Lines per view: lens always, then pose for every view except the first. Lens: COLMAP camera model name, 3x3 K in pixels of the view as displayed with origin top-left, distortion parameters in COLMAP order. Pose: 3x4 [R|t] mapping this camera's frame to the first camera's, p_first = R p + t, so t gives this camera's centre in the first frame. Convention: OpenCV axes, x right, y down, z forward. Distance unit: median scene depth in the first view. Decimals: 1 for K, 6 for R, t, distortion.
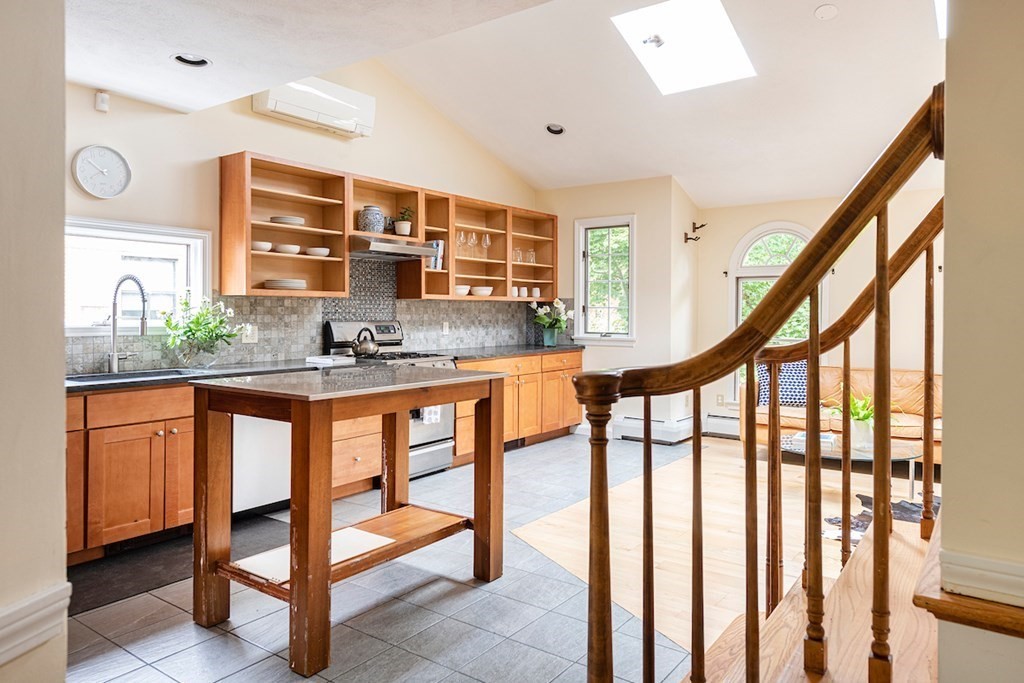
lens RADIAL K [[678.7, 0, 504.8], [0, 678.7, 321.1], [0, 0, 1]] dist [0.001703, 0.002371]
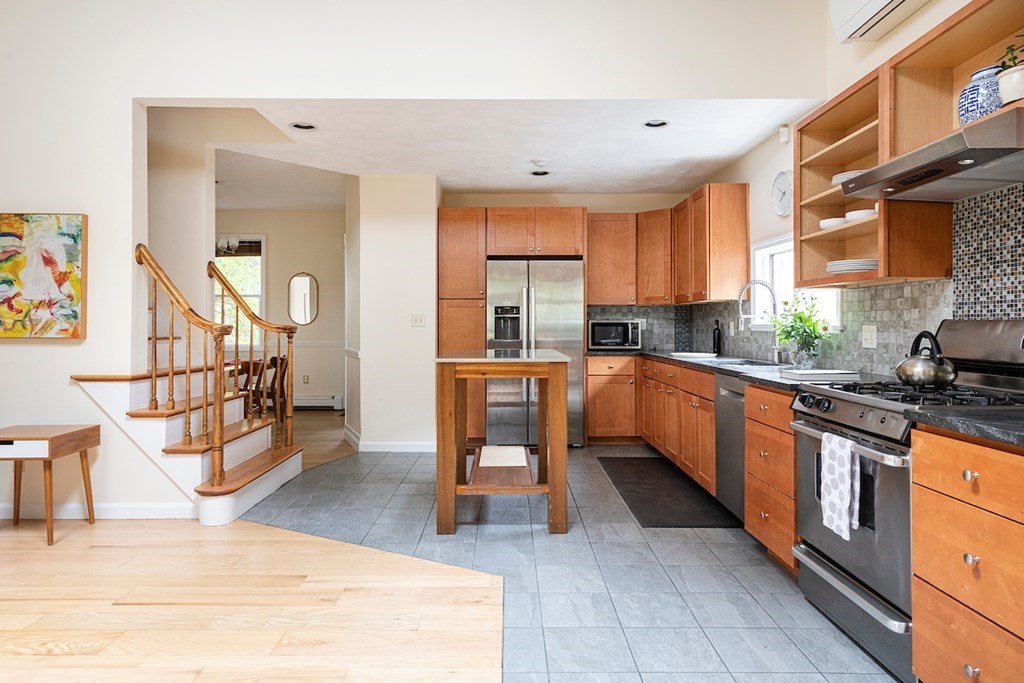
lens RADIAL K [[618.9, 0, 515.7], [0, 618.9, 324.7], [0, 0, 1]] dist [0.010203, -0.002515]
pose [[-0.796184, -0.005596, -0.605029, 0.328212], [-0.012605, 0.999894, 0.007339, 0.005349], [0.604924, 0.013469, -0.796170, 1.183838]]
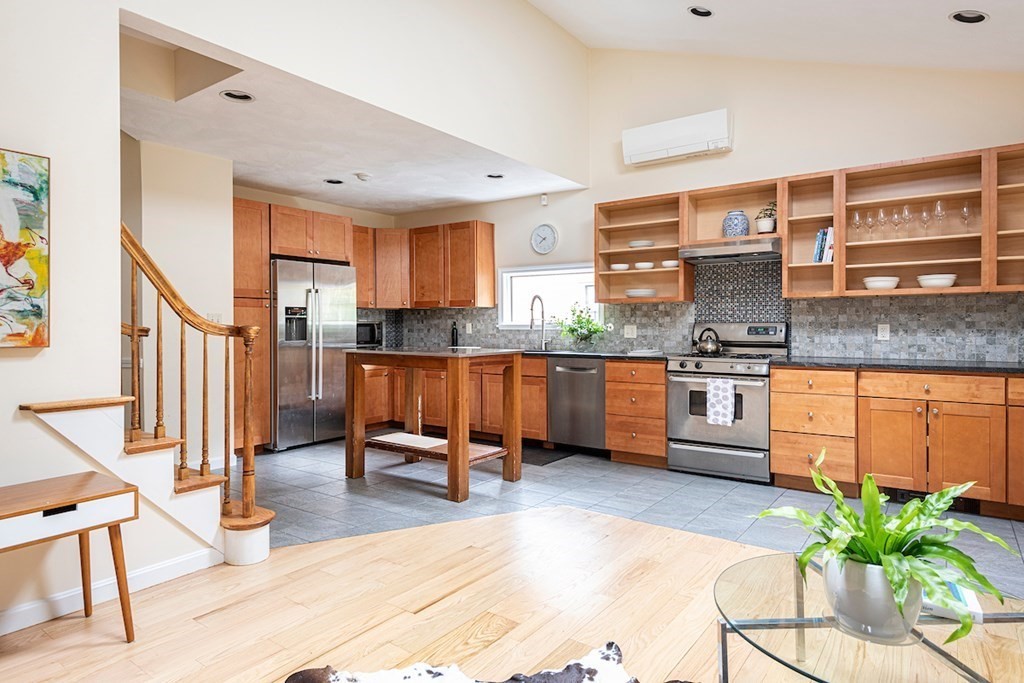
lens RADIAL K [[594.9, 0, 510.6], [0, 594.9, 332.7], [0, 0, 1]] dist [0.011906, -0.004521]
pose [[0.010546, 0.007975, -0.999913, 0.738265], [-0.012247, 0.999894, 0.007846, 0.013697], [0.999869, 0.012163, 0.010643, 0.671613]]
